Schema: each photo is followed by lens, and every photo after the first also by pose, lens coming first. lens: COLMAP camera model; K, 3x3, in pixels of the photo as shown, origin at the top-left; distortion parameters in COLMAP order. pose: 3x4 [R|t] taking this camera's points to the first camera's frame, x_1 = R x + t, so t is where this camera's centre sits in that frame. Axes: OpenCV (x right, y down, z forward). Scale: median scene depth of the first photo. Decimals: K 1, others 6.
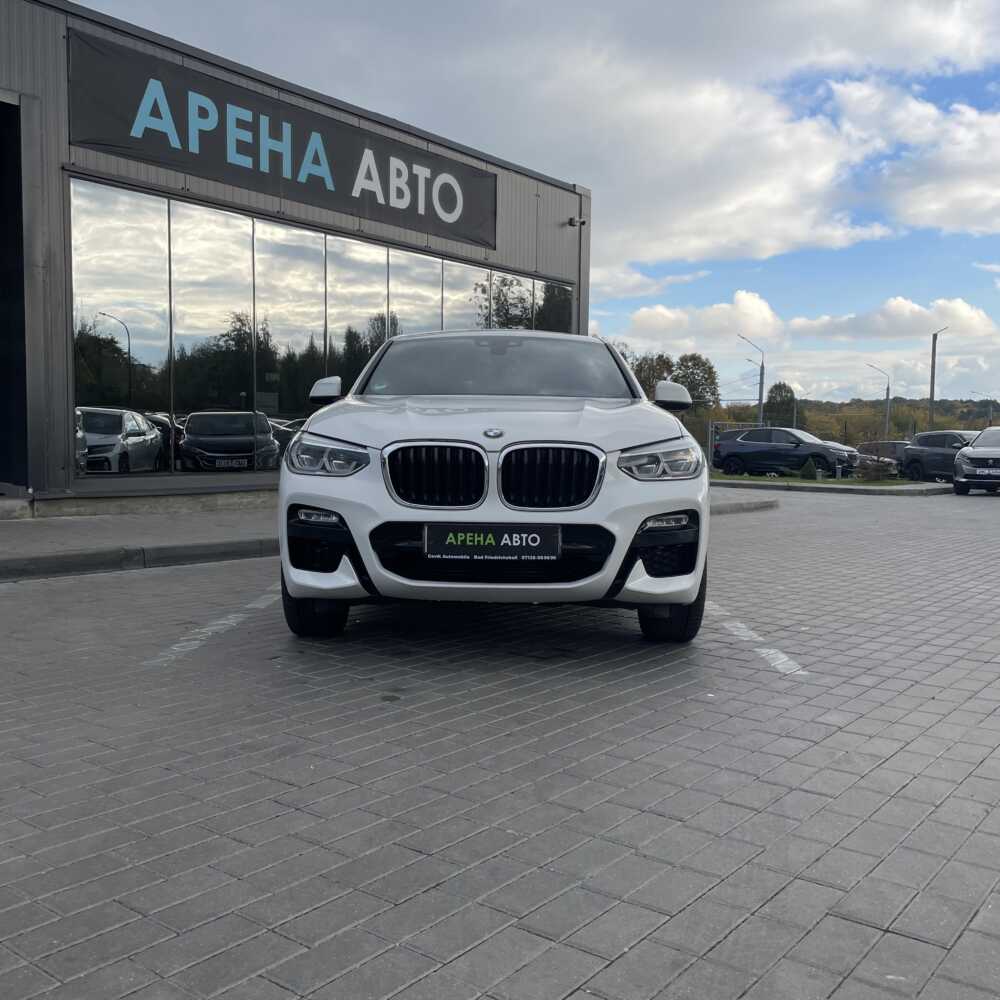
lens RADIAL K [[1009.3, 0, 488.8], [0, 1009.3, 498.0], [0, 0, 1]] dist [0.110228, -0.146246]
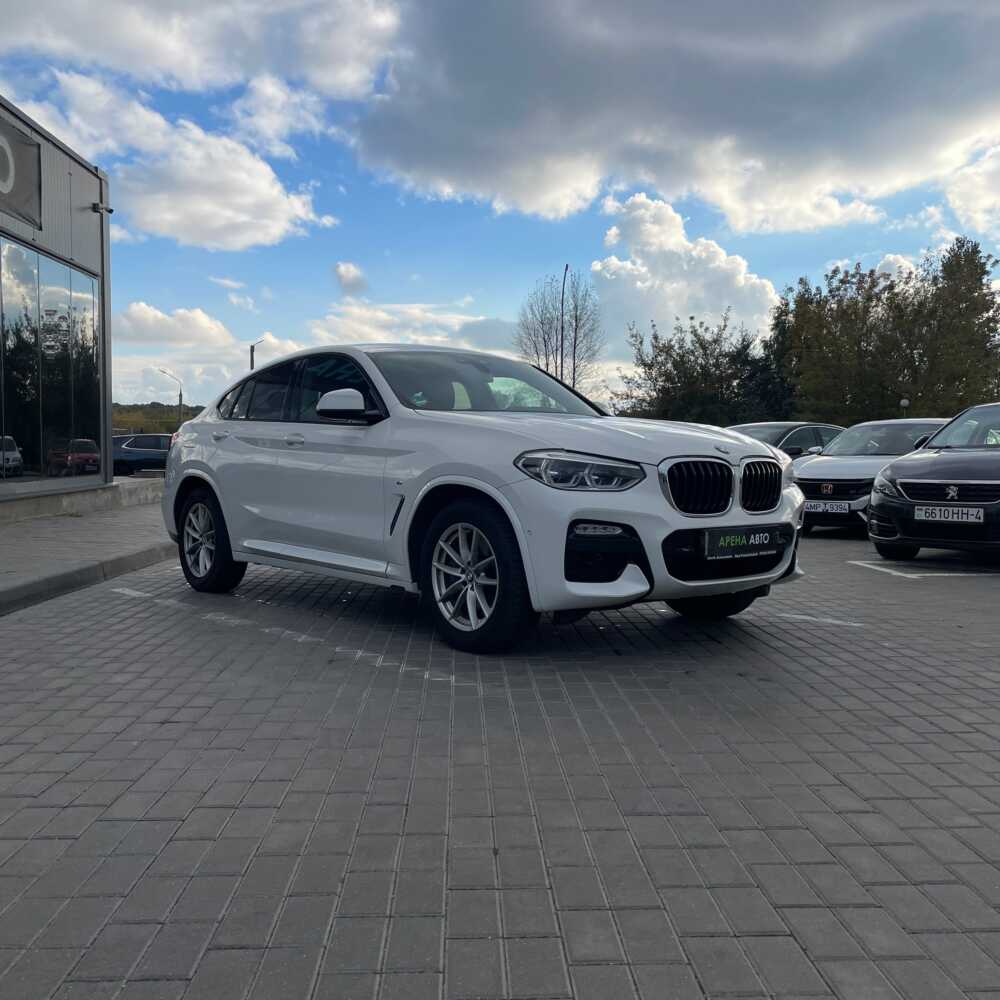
lens RADIAL K [[1048.5, 0, 500.0], [0, 1048.5, 500.0], [0, 0, 1]] dist [0.007808, 0.013322]
pose [[0.761929, -0.036697, 0.646620, -0.365194], [0.039834, 0.999159, 0.009767, -0.010573], [-0.646434, 0.018315, 0.762750, 0.089510]]
